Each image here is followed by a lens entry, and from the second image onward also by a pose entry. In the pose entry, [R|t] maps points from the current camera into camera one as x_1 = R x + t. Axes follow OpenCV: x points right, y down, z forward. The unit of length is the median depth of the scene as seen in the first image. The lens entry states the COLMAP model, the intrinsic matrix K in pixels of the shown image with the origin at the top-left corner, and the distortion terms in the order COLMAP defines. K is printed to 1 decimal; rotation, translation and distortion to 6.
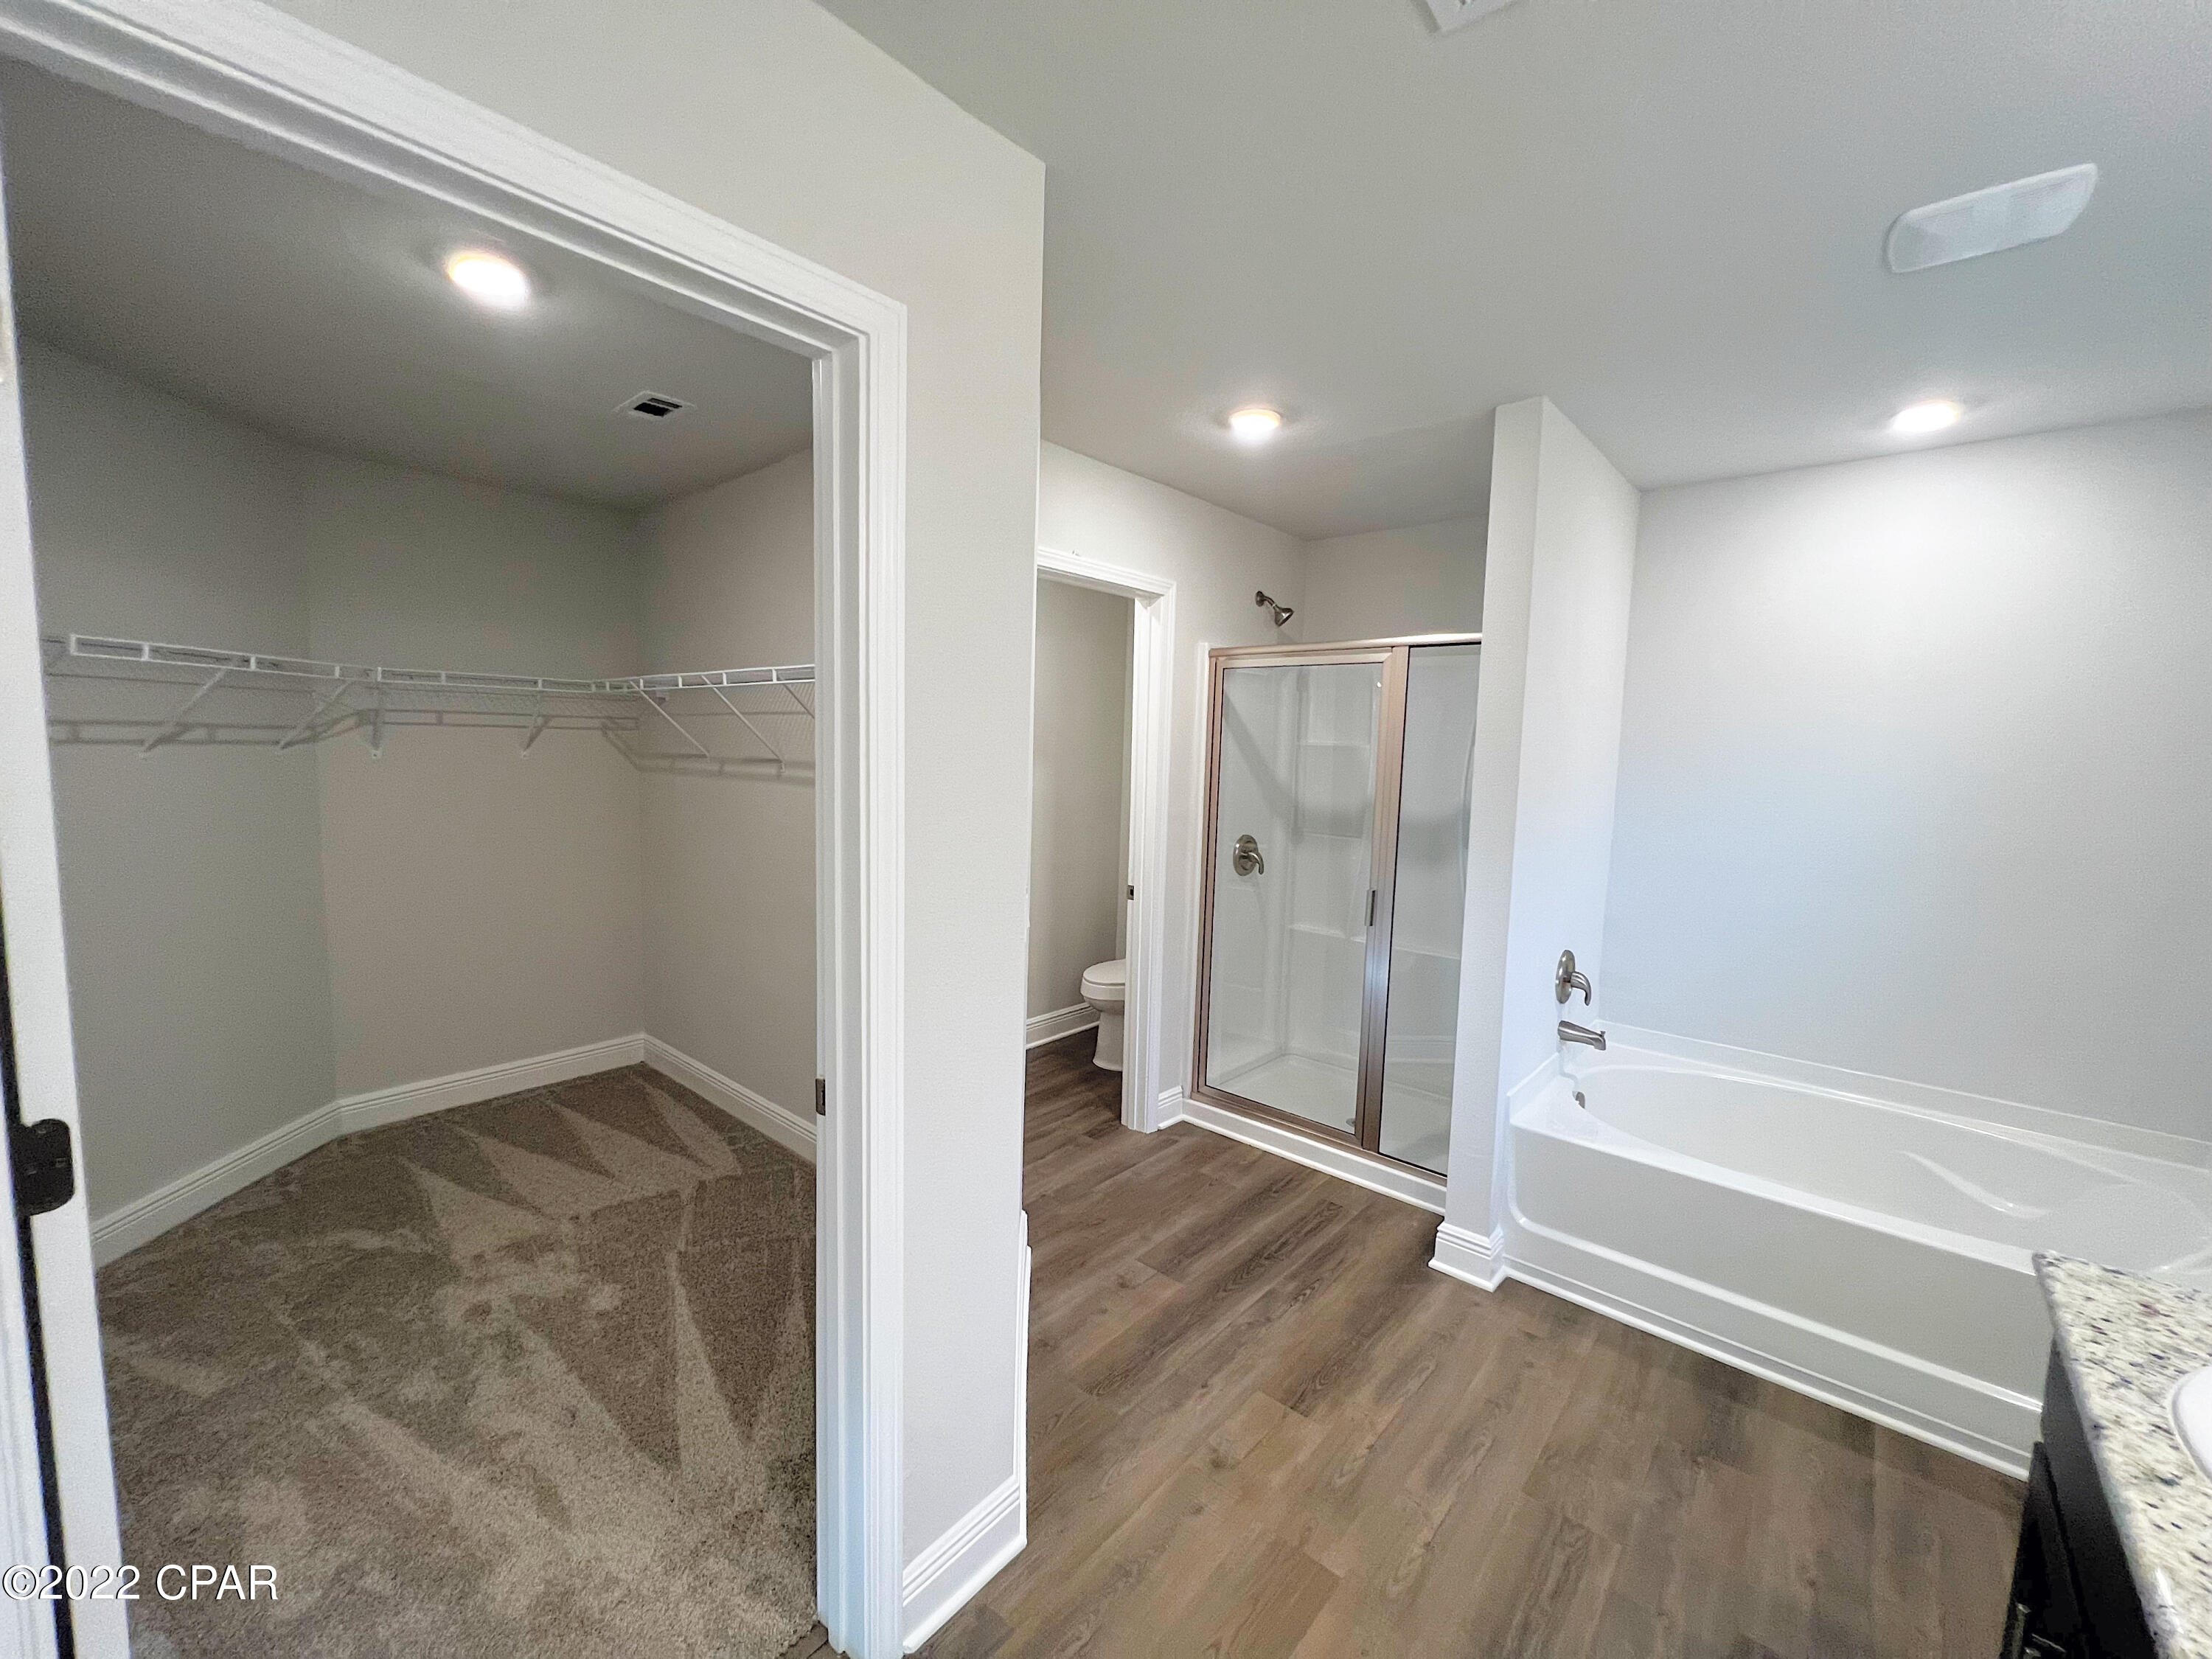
lens RADIAL K [[890.9, 0, 1100.4], [0, 890.9, 821.7], [0, 0, 1]] dist [-0.003874, 0.001793]
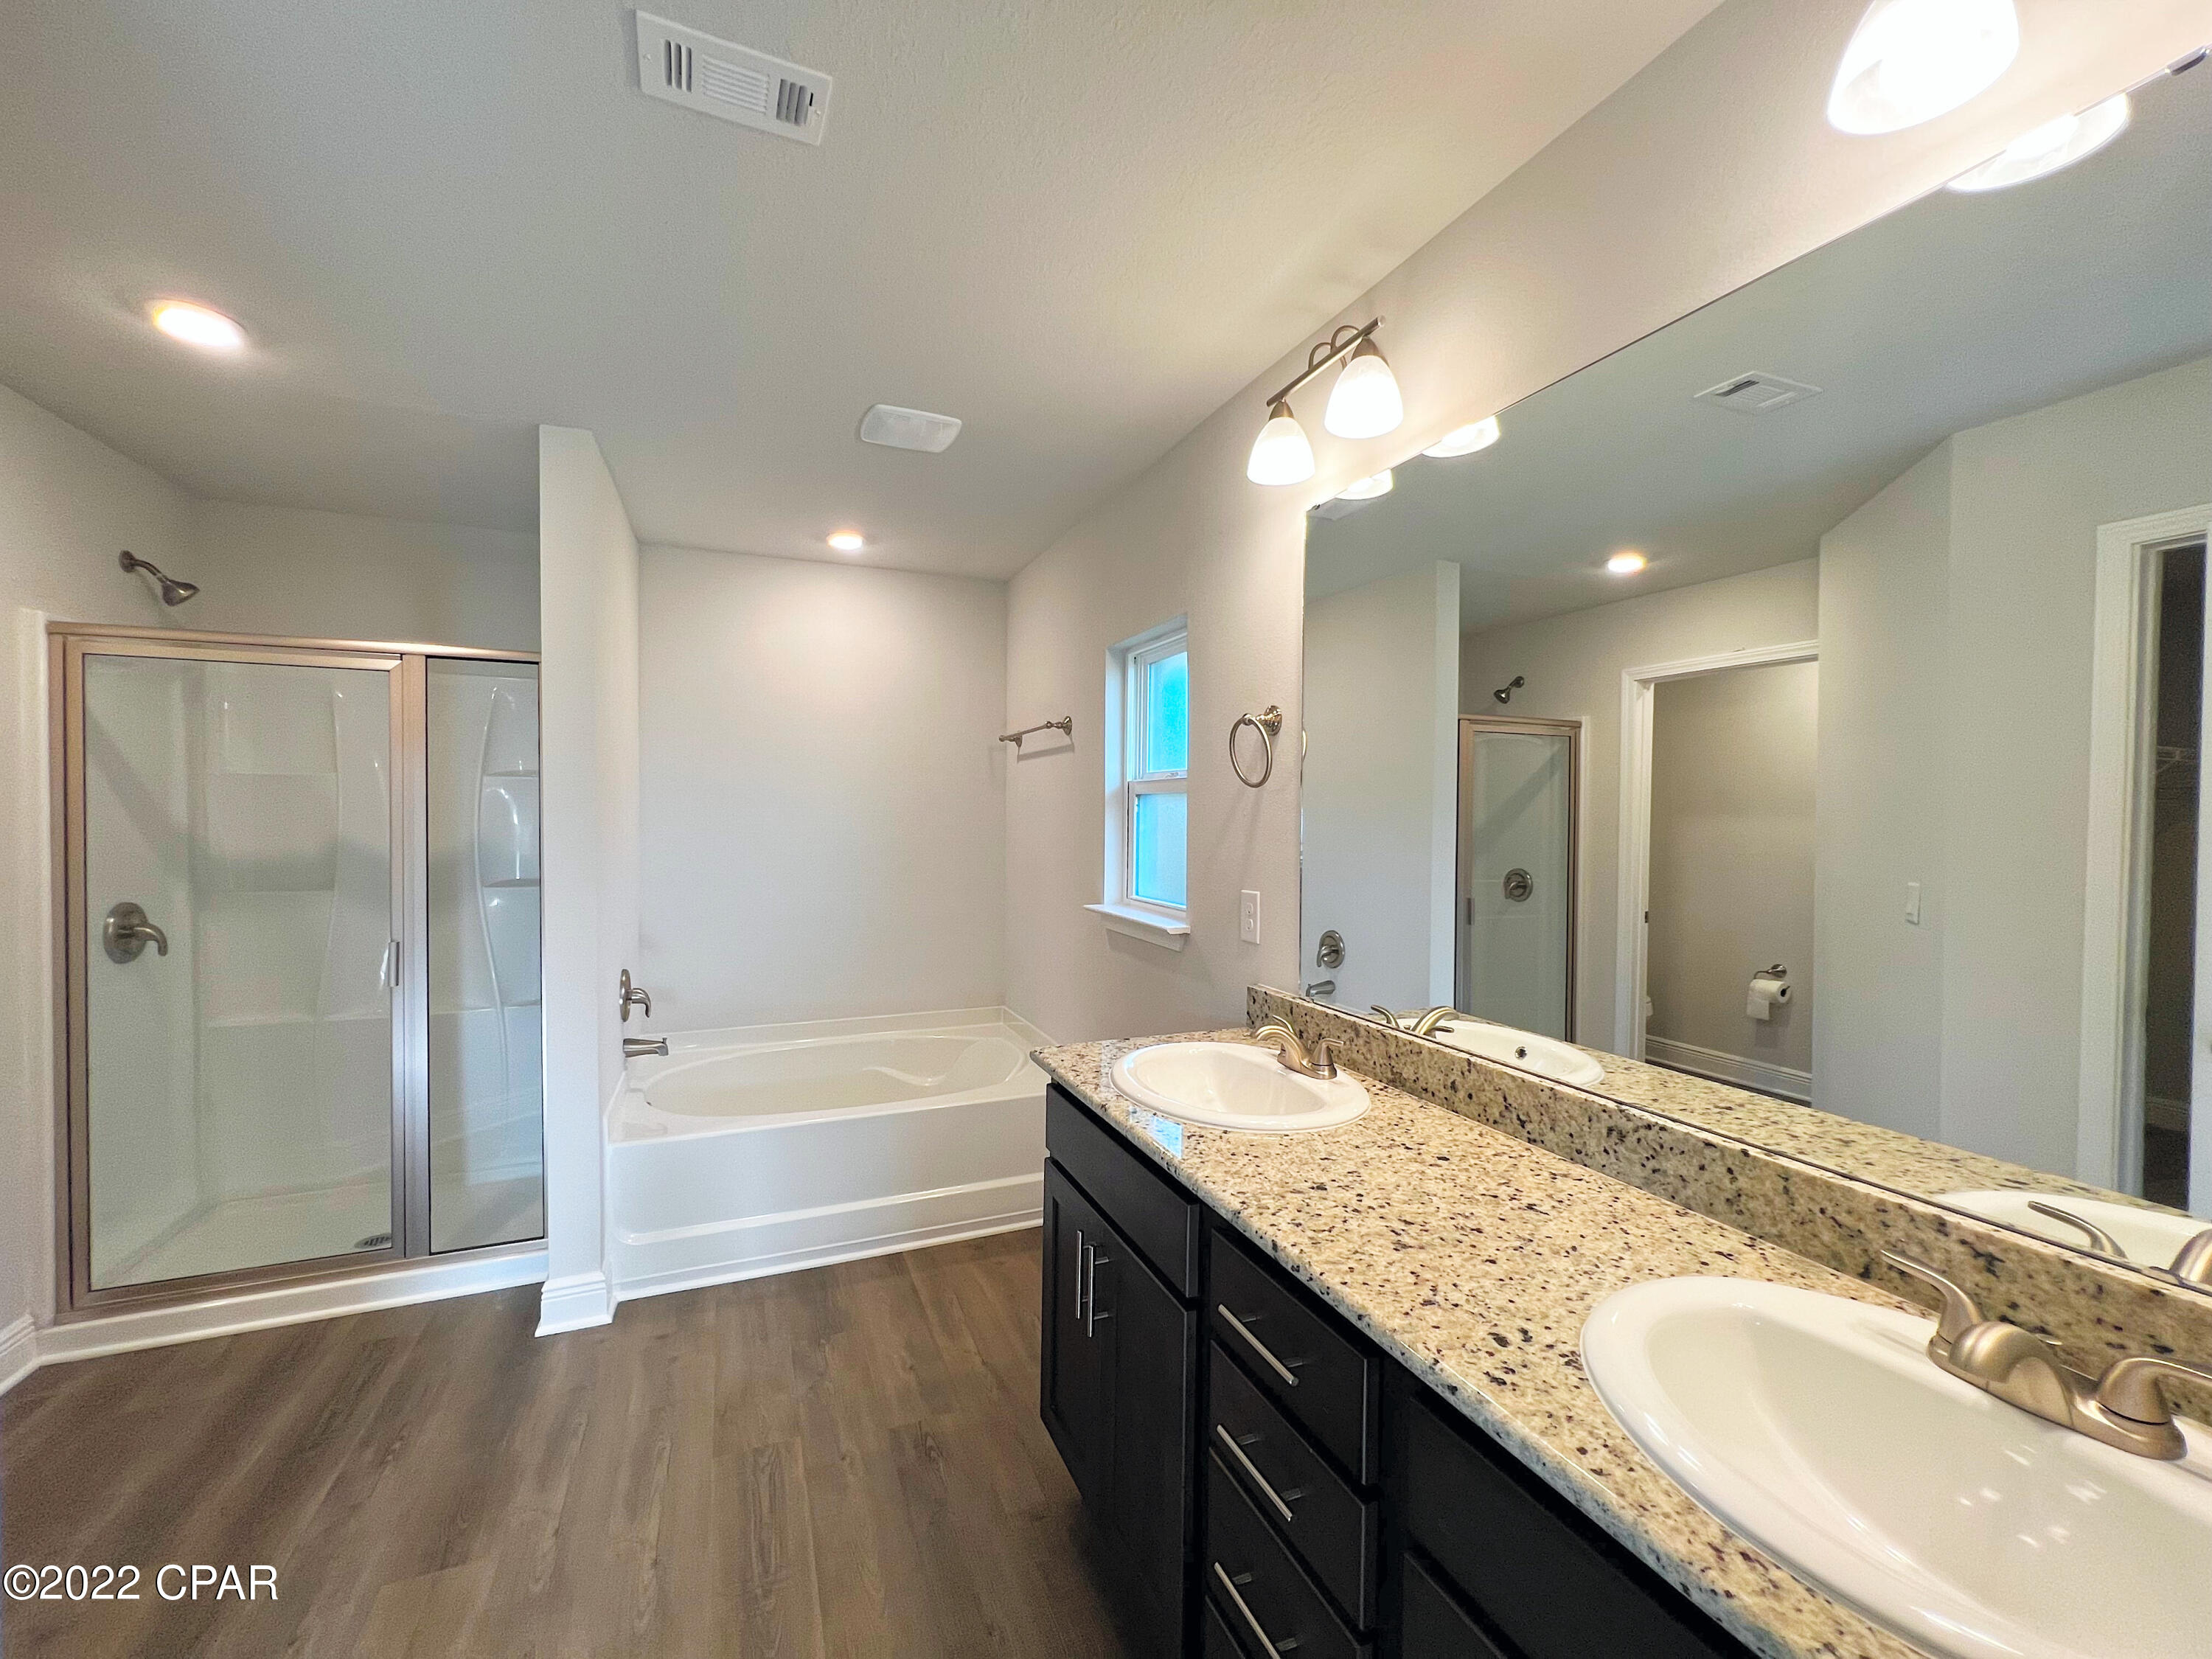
lens RADIAL K [[892.9, 0, 1106.8], [0, 892.9, 820.6], [0, 0, 1]] dist [0.002613, -0.001127]
pose [[0.438270, -0.034958, 0.898163, -0.173726], [0.084435, 0.996426, -0.002418, 0.025301], [-0.894869, 0.076896, 0.439656, 0.034856]]
